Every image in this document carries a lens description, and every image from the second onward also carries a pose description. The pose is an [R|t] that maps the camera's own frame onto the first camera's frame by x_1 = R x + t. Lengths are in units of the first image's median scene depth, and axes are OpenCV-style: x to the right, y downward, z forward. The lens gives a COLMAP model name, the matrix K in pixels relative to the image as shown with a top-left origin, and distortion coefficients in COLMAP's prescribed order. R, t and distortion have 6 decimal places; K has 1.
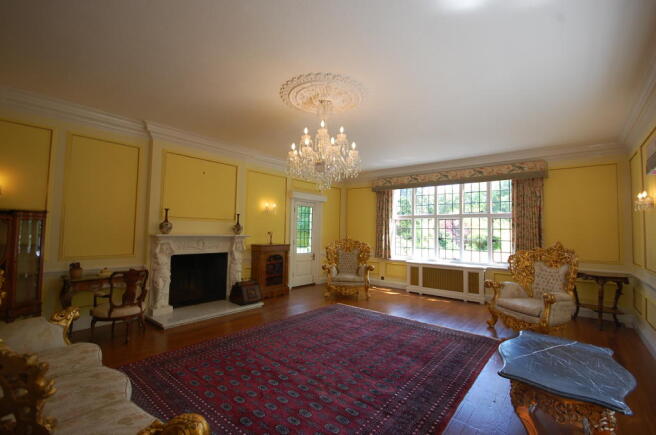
lens RADIAL K [[290.2, 0, 326.1], [0, 290.2, 217.0], [0, 0, 1]] dist [-0.005466, -0.002634]
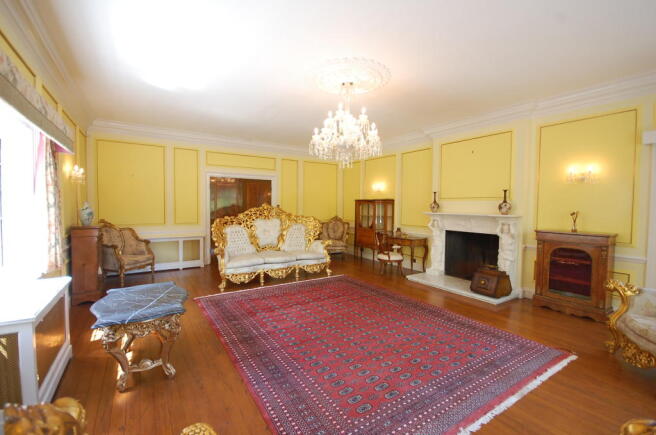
lens RADIAL K [[290.2, 0, 331.8], [0, 290.2, 216.7], [0, 0, 1]] dist [-0.005466, -0.002634]
pose [[-0.296686, 0.007877, -0.954943, 0.711398], [0.025010, 0.999687, 0.000476, 0.060356], [0.954648, -0.023742, -0.296790, 0.870015]]
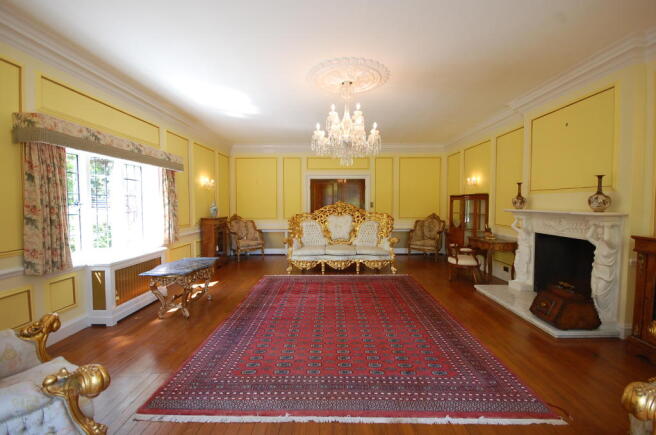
lens RADIAL K [[290.2, 0, 328.9], [0, 290.2, 217.7], [0, 0, 1]] dist [-0.005466, -0.002634]
pose [[-0.779569, 0.008066, -0.626264, 0.509548], [0.010476, 0.999945, -0.000163, 0.074587], [0.626228, -0.006688, -0.779611, 1.246884]]
